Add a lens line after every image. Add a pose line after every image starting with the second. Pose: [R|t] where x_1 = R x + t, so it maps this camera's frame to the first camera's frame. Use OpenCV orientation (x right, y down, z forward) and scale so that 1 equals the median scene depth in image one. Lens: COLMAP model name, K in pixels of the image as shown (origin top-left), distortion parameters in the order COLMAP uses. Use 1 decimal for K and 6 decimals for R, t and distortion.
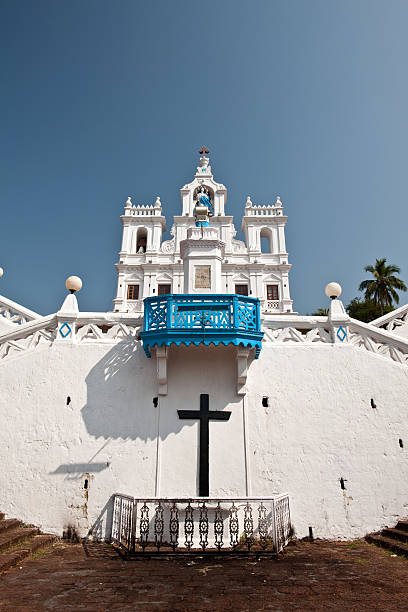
lens RADIAL K [[418.6, 0, 203.9], [0, 418.6, 305.9], [0, 0, 1]] dist [-0.059248, 0.059414]
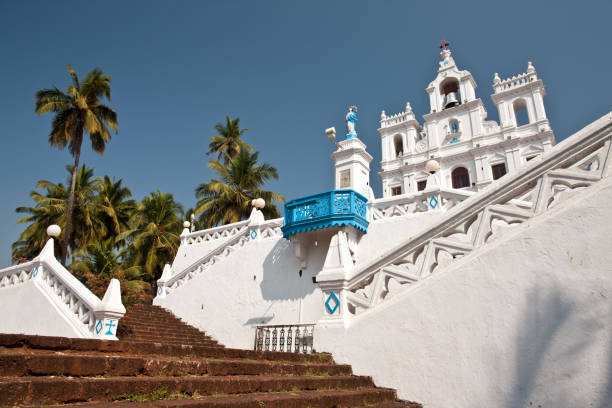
lens RADIAL K [[418.6, 0, 306.0], [0, 418.6, 204.0], [0, 0, 1]] dist [-0.059248, 0.059414]
pose [[0.822885, -0.189479, -0.535684, 0.220859], [0.178680, 0.981225, -0.072596, 0.030804], [0.539382, -0.035978, 0.841292, -0.065062]]
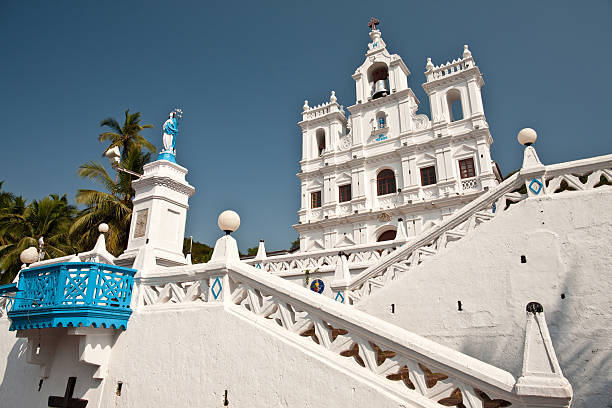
lens RADIAL K [[418.6, 0, 307.1], [0, 418.6, 203.1], [0, 0, 1]] dist [-0.059248, 0.059414]
pose [[0.854333, -0.178840, -0.487987, 0.275261], [0.193858, 0.980824, -0.020065, -0.009948], [0.482218, -0.077458, 0.872620, 0.155545]]
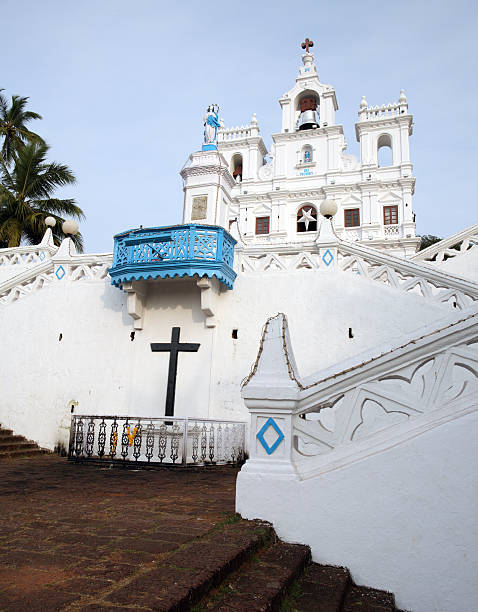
lens RADIAL K [[490.9, 0, 238.2], [0, 490.9, 326.0], [0, 0, 1]] dist [-0.058342, 0.059287]
pose [[0.956073, -0.030077, -0.291583, 0.148349], [0.078207, 0.984838, 0.154849, 0.011431], [0.282504, -0.170851, 0.943929, -0.021782]]
